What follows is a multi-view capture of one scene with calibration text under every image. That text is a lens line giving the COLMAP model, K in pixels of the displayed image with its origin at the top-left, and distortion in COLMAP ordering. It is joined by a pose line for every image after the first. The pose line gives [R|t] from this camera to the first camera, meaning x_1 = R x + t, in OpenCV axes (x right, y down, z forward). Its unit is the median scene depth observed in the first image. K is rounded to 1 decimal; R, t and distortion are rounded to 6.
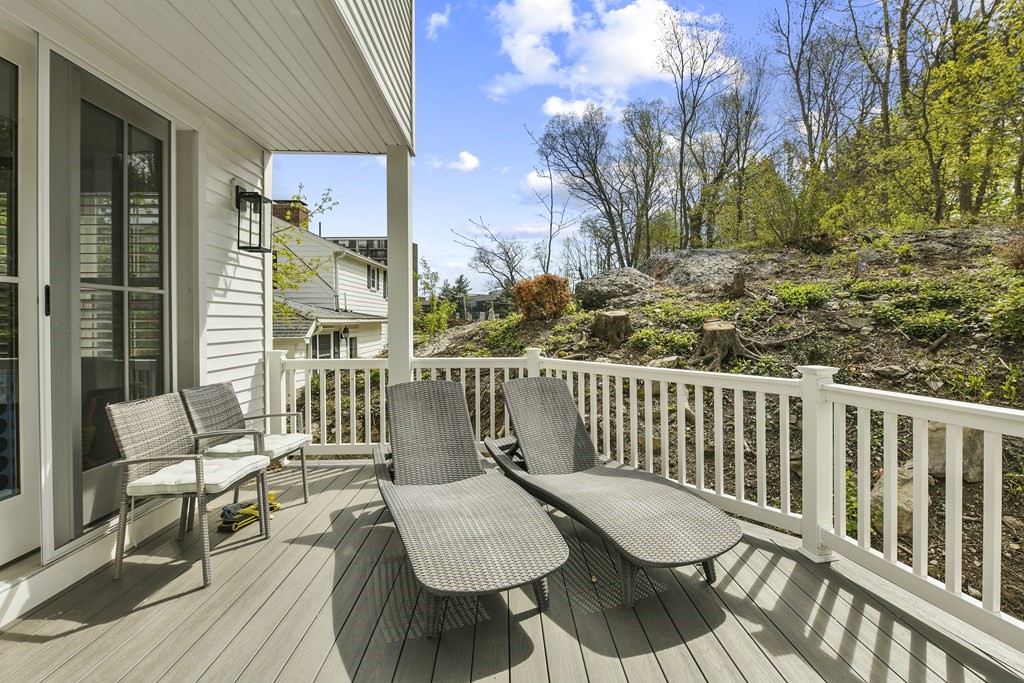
lens RADIAL K [[498.5, 0, 512.4], [0, 498.5, 324.7], [0, 0, 1]] dist [0.000027, -0.000002]
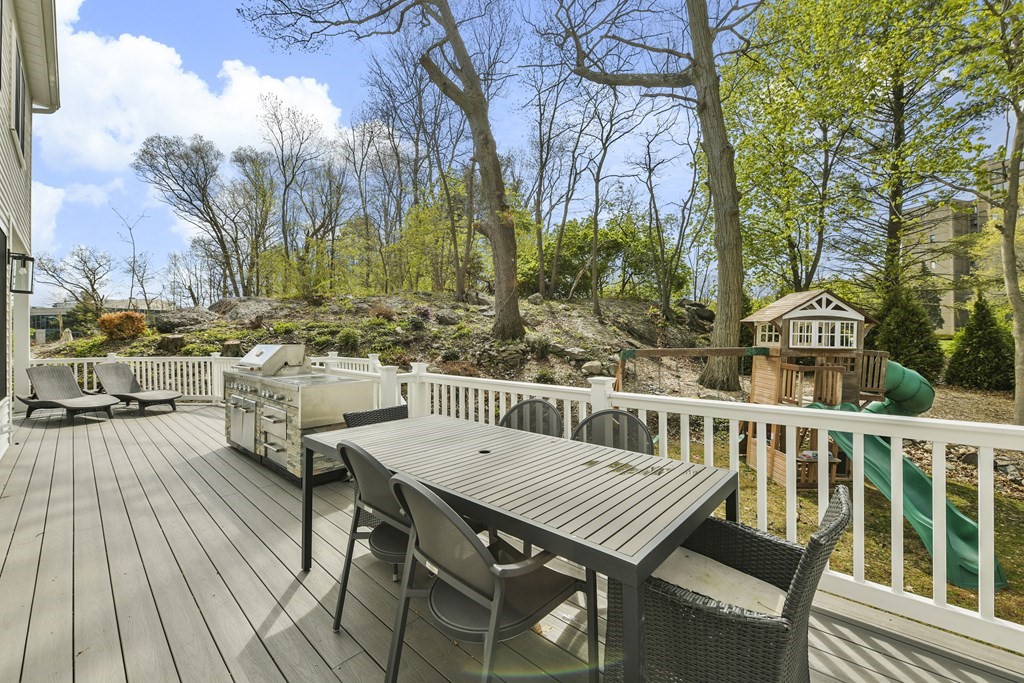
lens RADIAL K [[408.2, 0, 510.7], [0, 408.2, 337.5], [0, 0, 1]] dist [-0.000625, 0.000207]
pose [[0.699767, -0.002950, 0.714365, -0.005178], [0.009548, 0.999941, -0.005224, 0.001489], [-0.714307, 0.010476, 0.699754, -0.659829]]
